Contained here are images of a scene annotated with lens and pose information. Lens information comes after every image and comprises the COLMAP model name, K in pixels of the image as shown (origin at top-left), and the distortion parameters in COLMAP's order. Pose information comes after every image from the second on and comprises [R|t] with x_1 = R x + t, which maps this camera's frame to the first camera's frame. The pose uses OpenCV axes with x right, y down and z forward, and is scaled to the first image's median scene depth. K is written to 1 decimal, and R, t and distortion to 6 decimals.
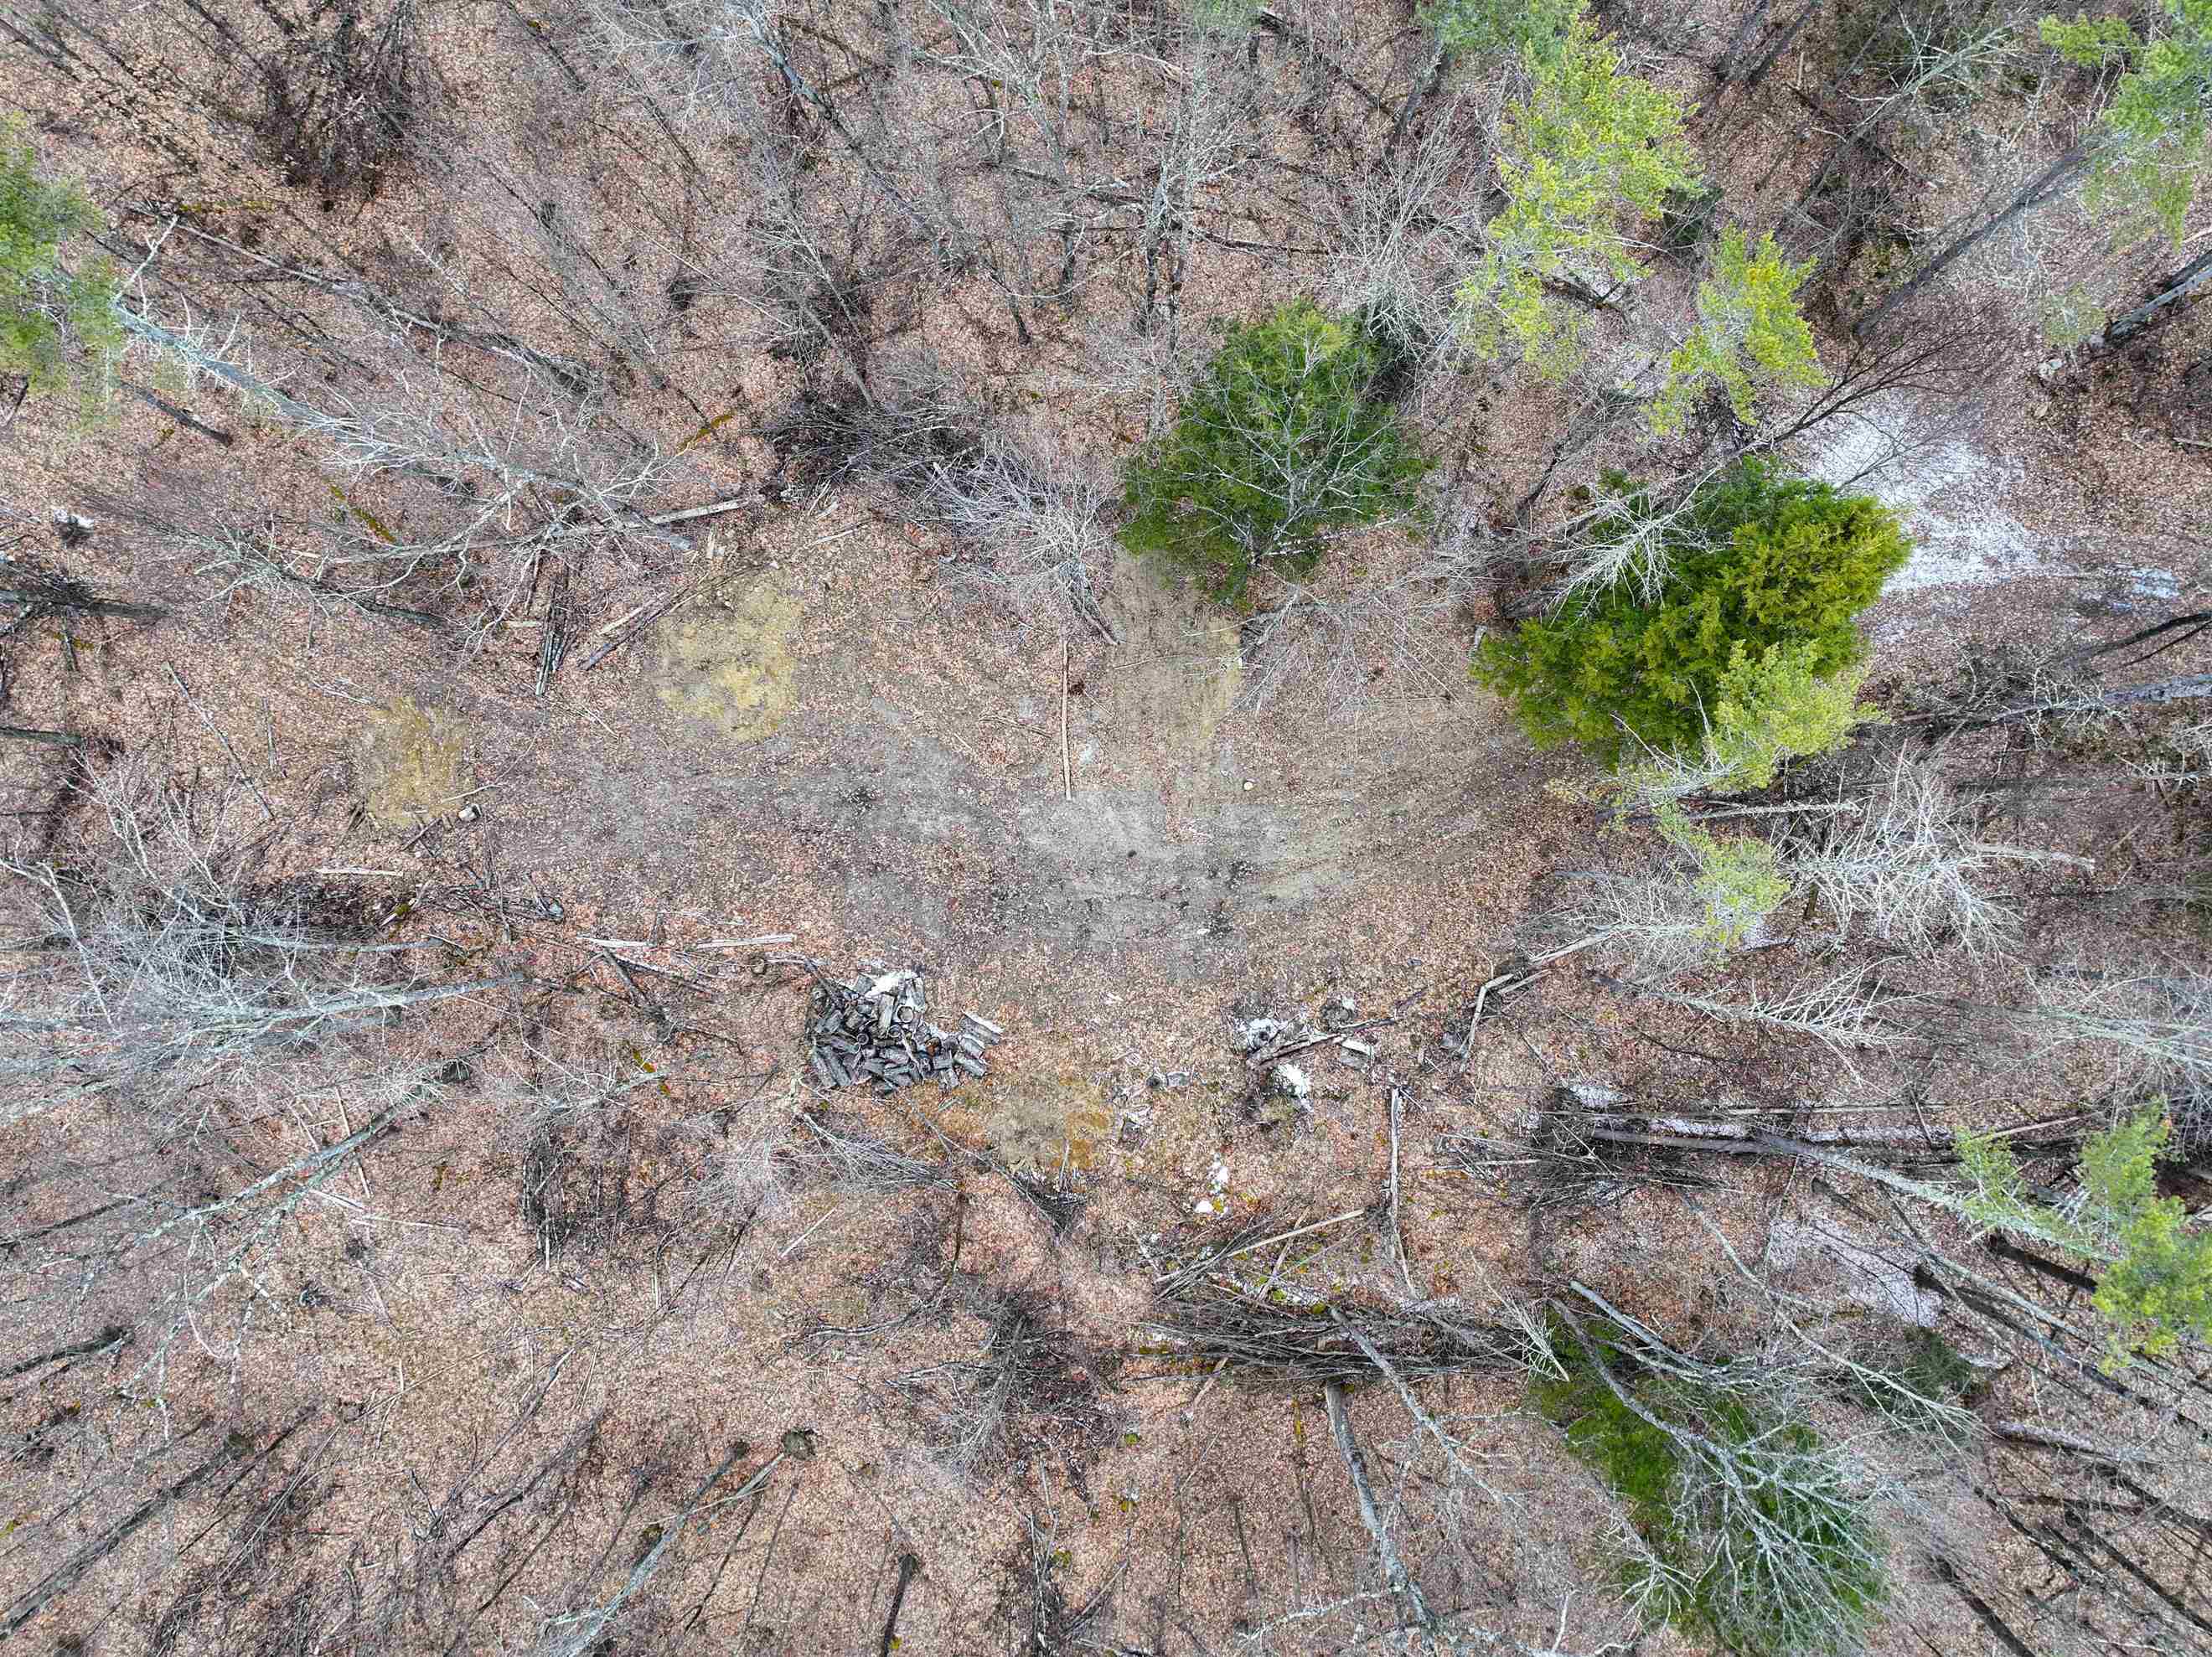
lens RADIAL K [[1561.1, 0, 1106.0], [0, 1561.1, 828.5], [0, 0, 1]] dist [-0.011614, 0.023830]
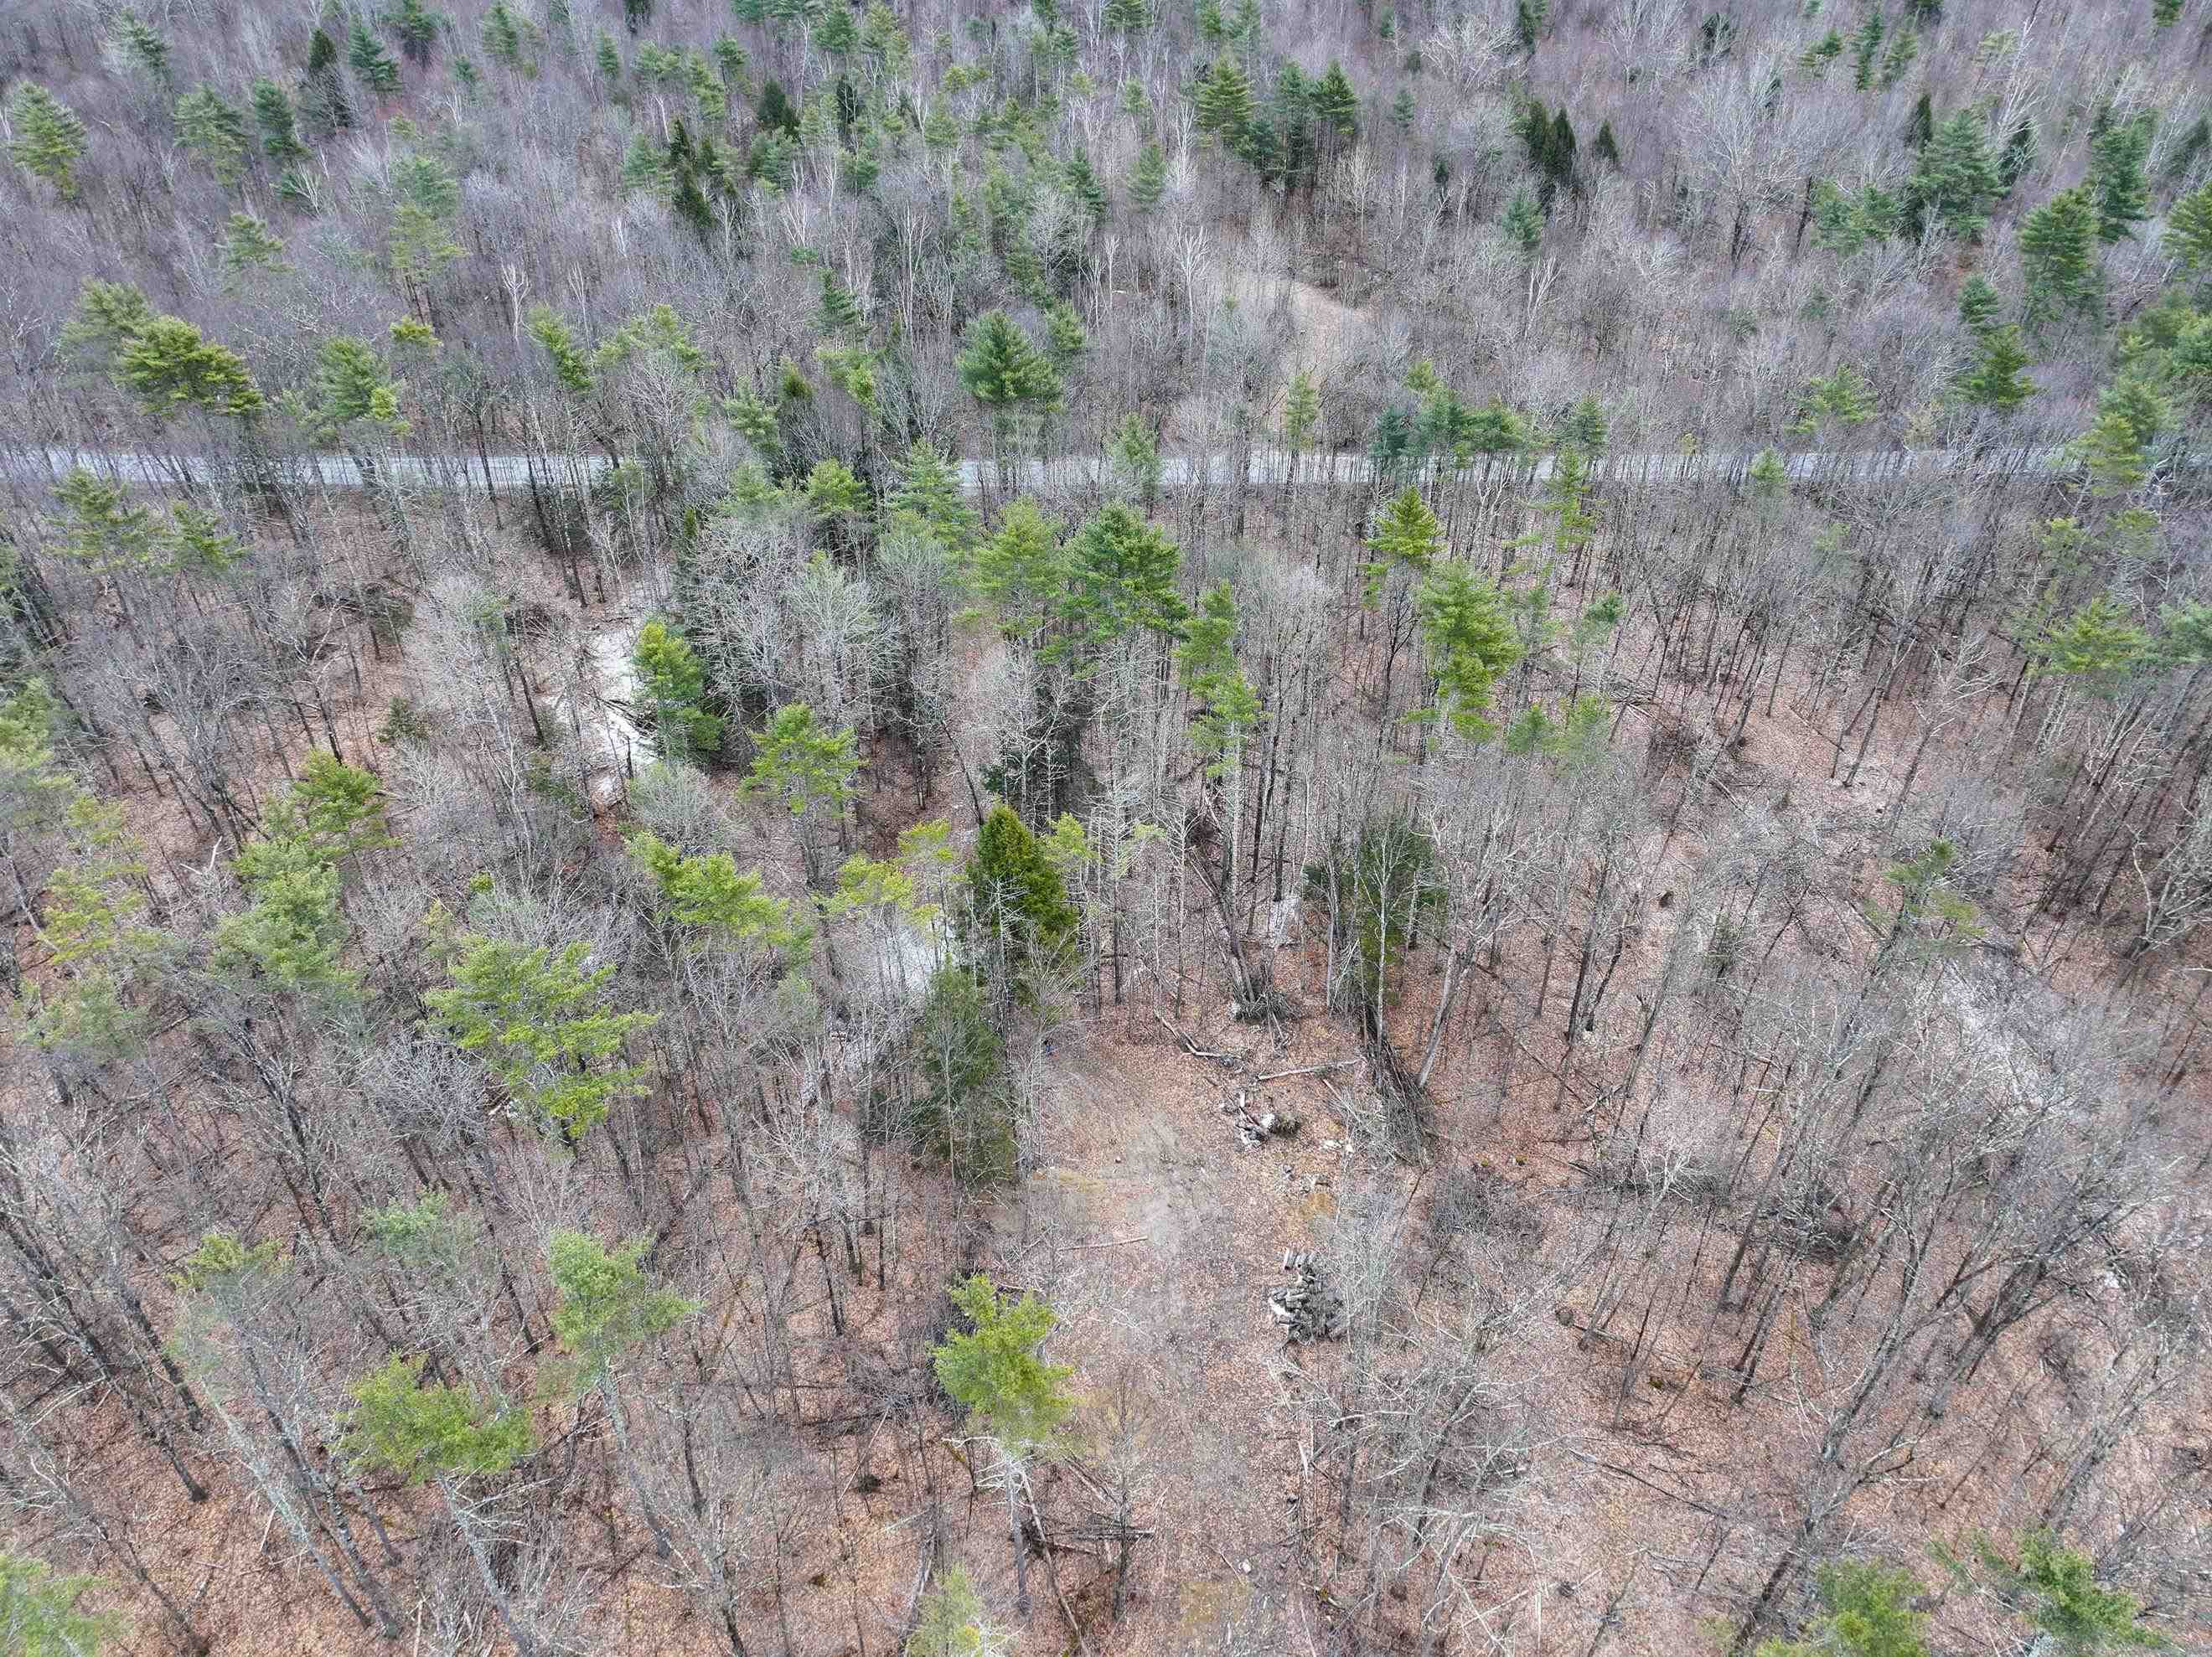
lens RADIAL K [[1561.1, 0, 1106.0], [0, 1561.1, 828.5], [0, 0, 1]] dist [-0.011614, 0.023830]
pose [[-0.191510, -0.594413, 0.781023, -1.085579], [0.981129, -0.094329, 0.168786, -0.309239], [-0.026656, 0.798609, 0.601260, -0.387088]]
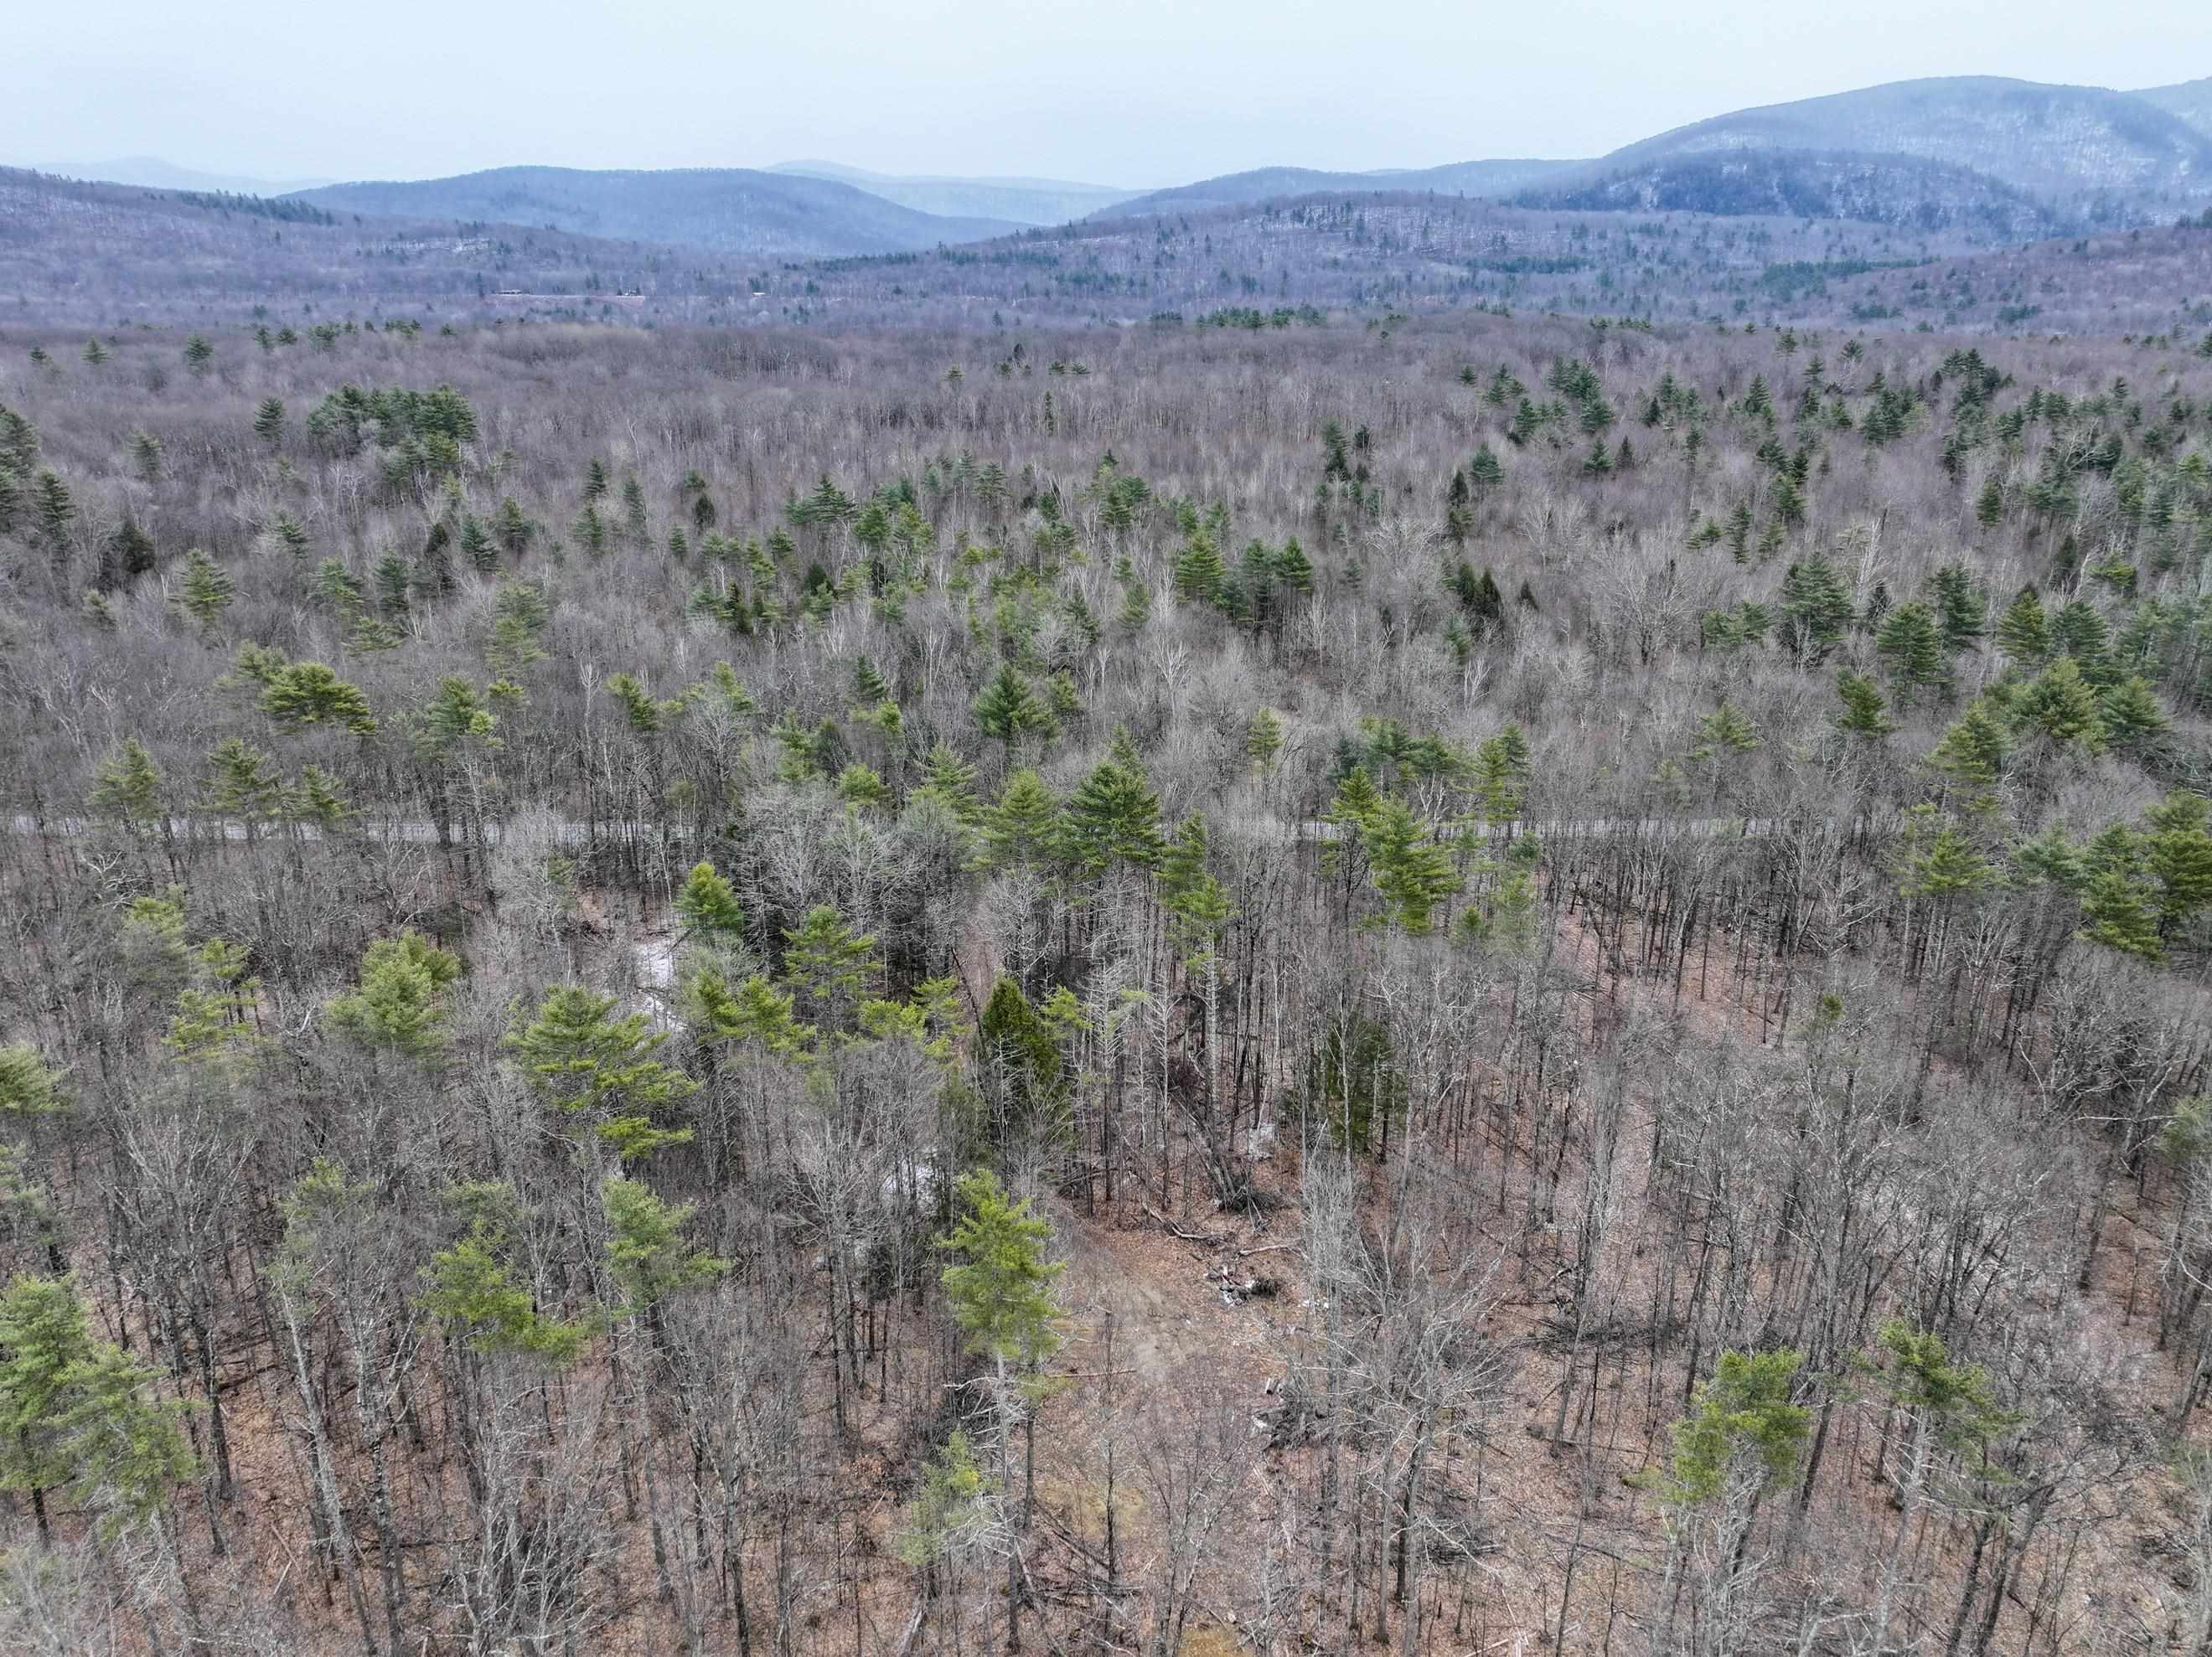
lens RADIAL K [[1561.1, 0, 1106.0], [0, 1561.1, 828.5], [0, 0, 1]] dist [-0.011614, 0.023830]
pose [[-0.193873, -0.301756, 0.933465, -1.510560], [0.980712, -0.035501, 0.192210, -0.375901], [-0.024862, 0.952724, 0.302818, -0.140704]]
